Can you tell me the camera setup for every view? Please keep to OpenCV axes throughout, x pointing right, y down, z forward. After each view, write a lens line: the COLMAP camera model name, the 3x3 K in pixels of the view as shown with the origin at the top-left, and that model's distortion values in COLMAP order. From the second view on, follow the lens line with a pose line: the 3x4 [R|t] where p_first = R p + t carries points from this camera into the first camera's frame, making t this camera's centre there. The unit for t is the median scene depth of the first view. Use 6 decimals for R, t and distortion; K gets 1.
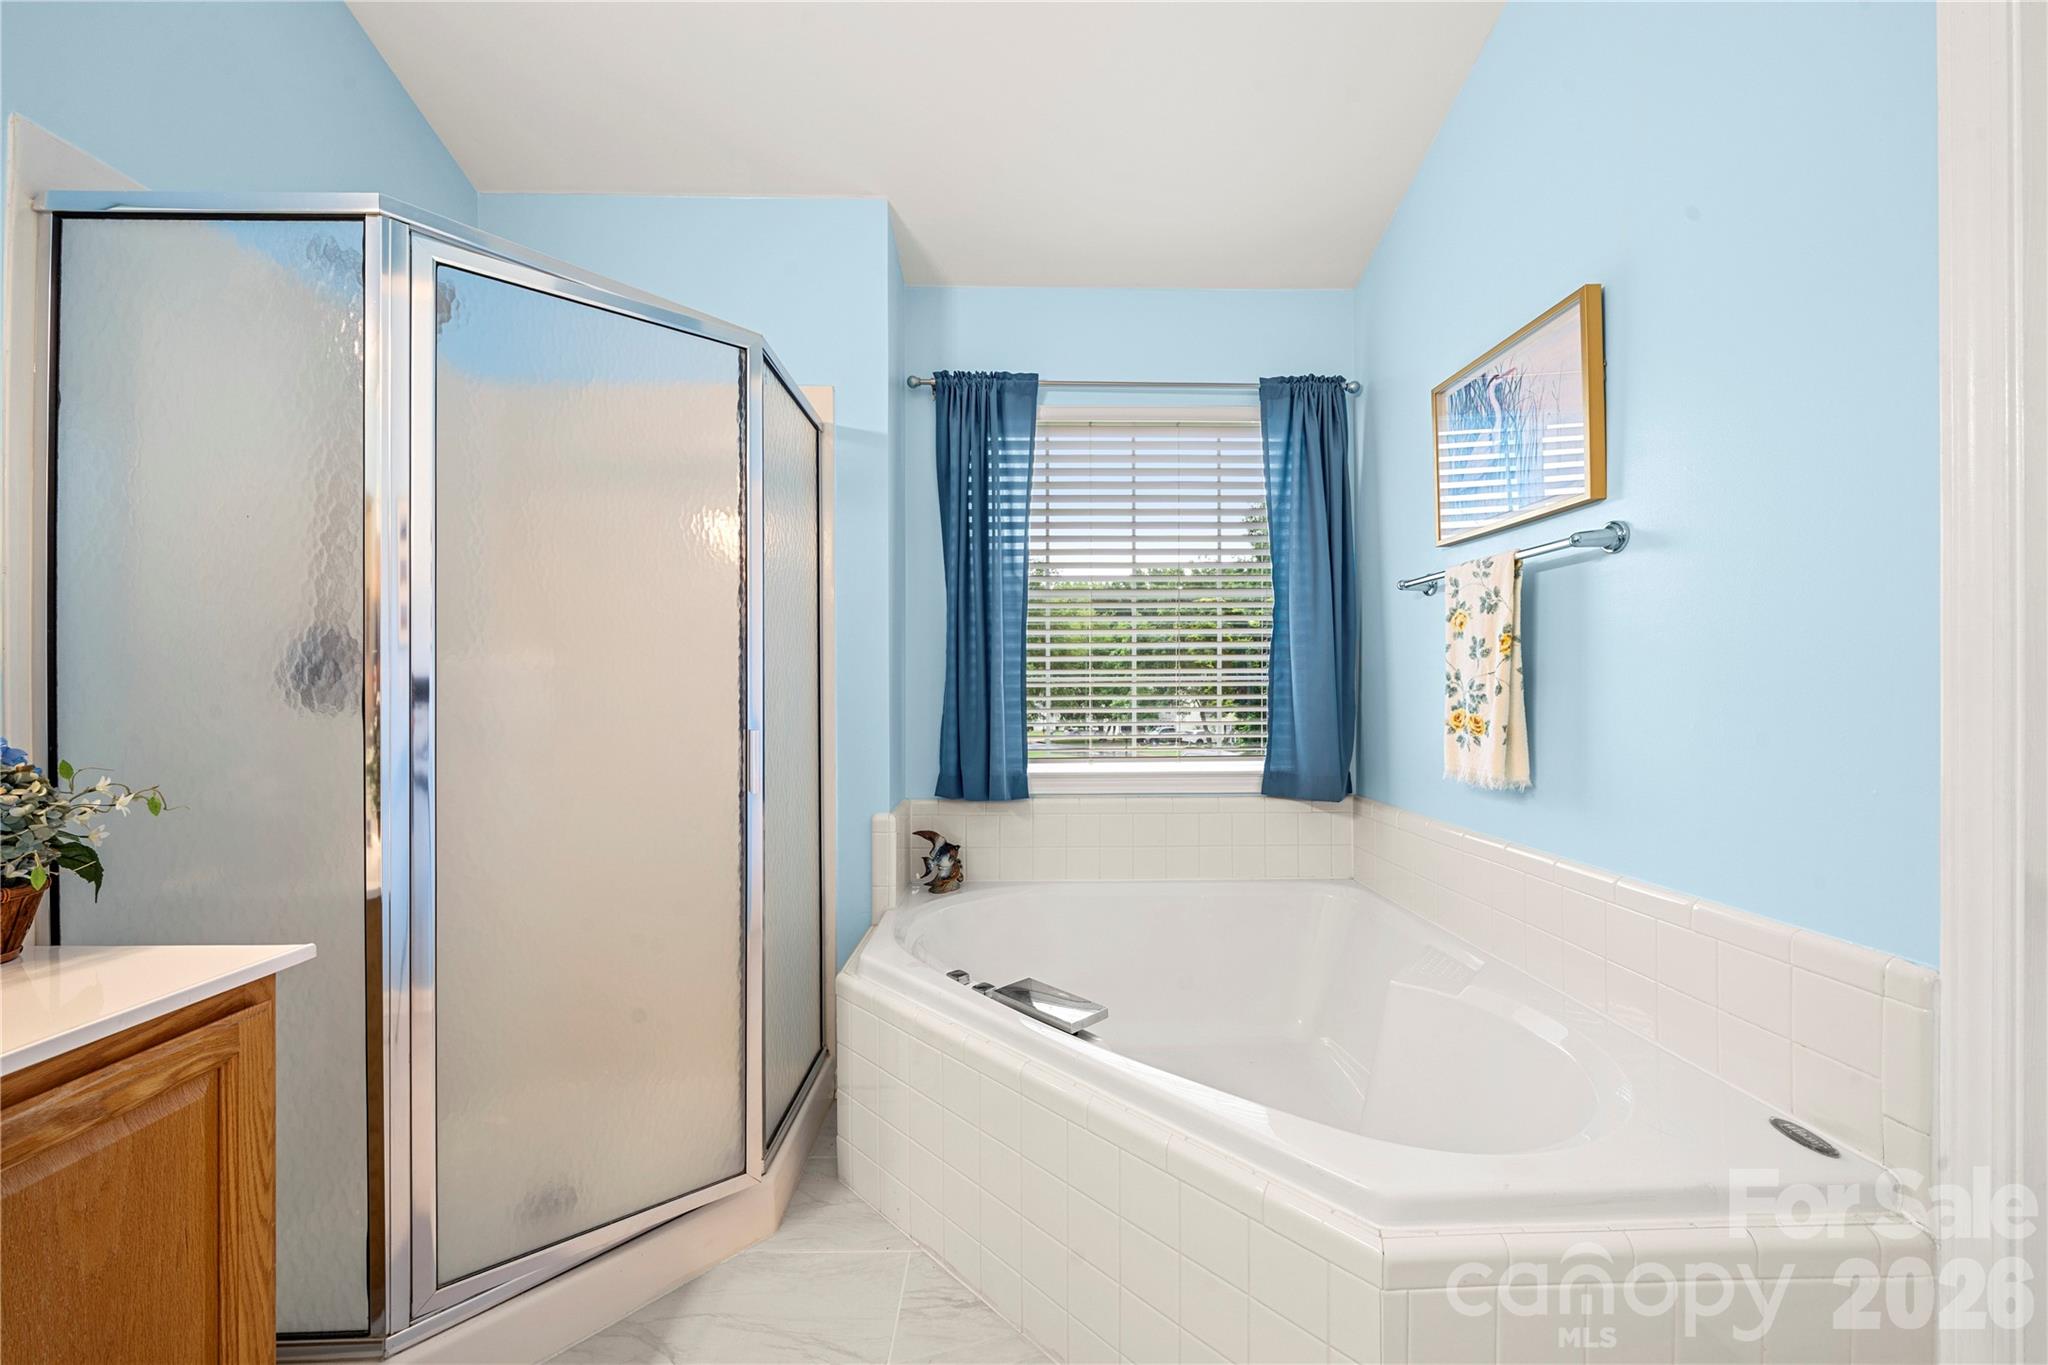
lens RADIAL K [[735.2, 0, 1024.3], [0, 735.2, 690.0], [0, 0, 1]] dist [-0.004377, -0.000070]
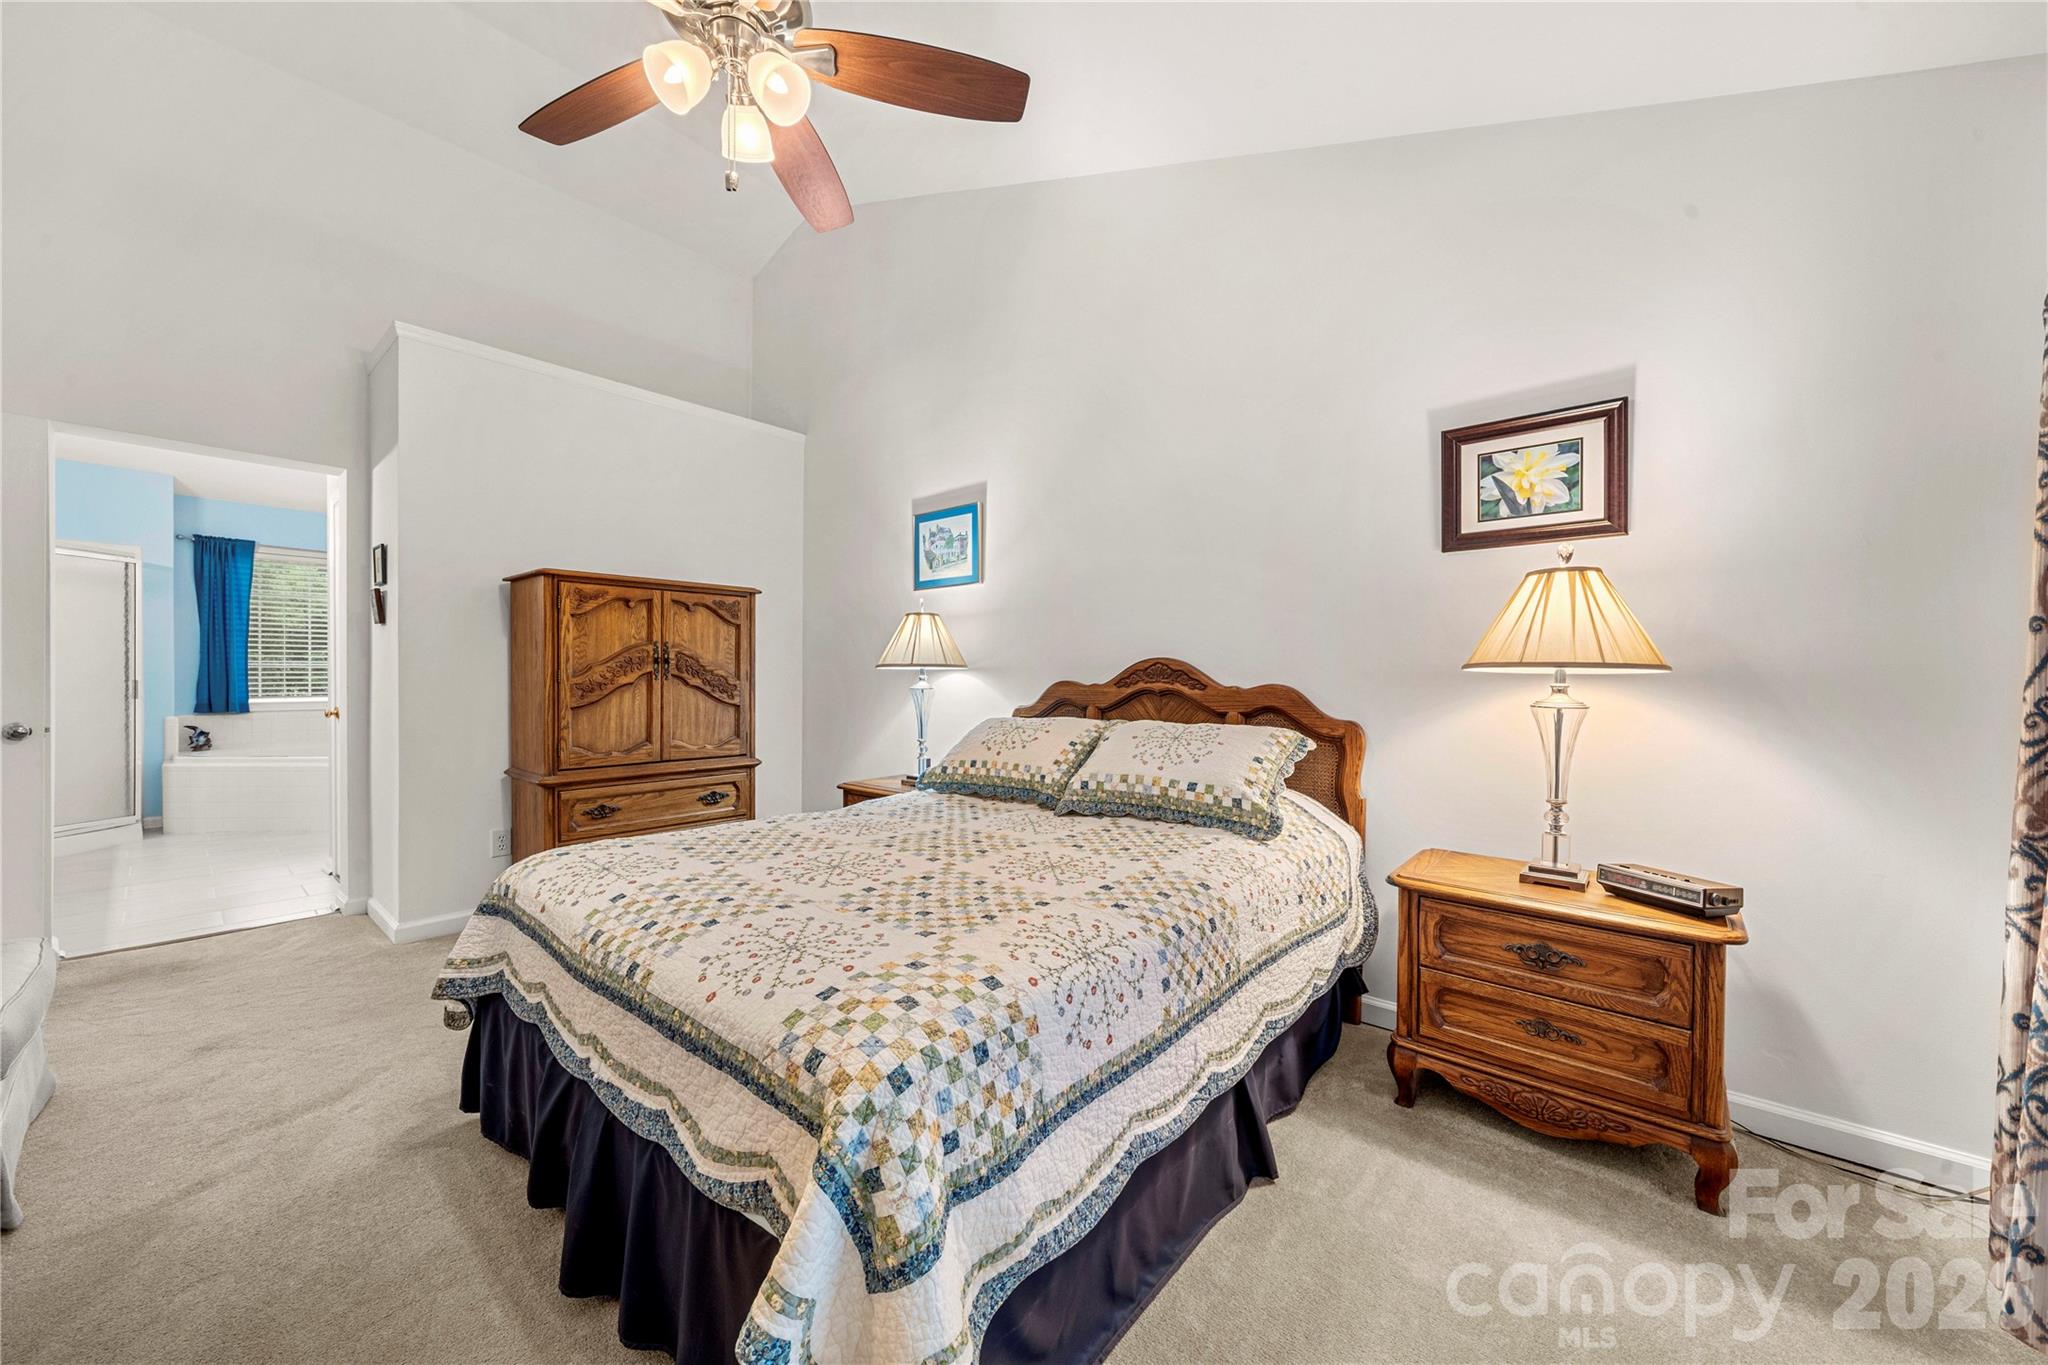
lens RADIAL K [[735.2, 0, 970.7], [0, 735.2, 676.2], [0, 0, 1]] dist [-0.004377, -0.000070]
pose [[0.684104, 0.000478, 0.729385, -0.130693], [-0.006920, 0.999959, 0.005835, -0.005129], [-0.729352, -0.009039, 0.684079, -2.487292]]
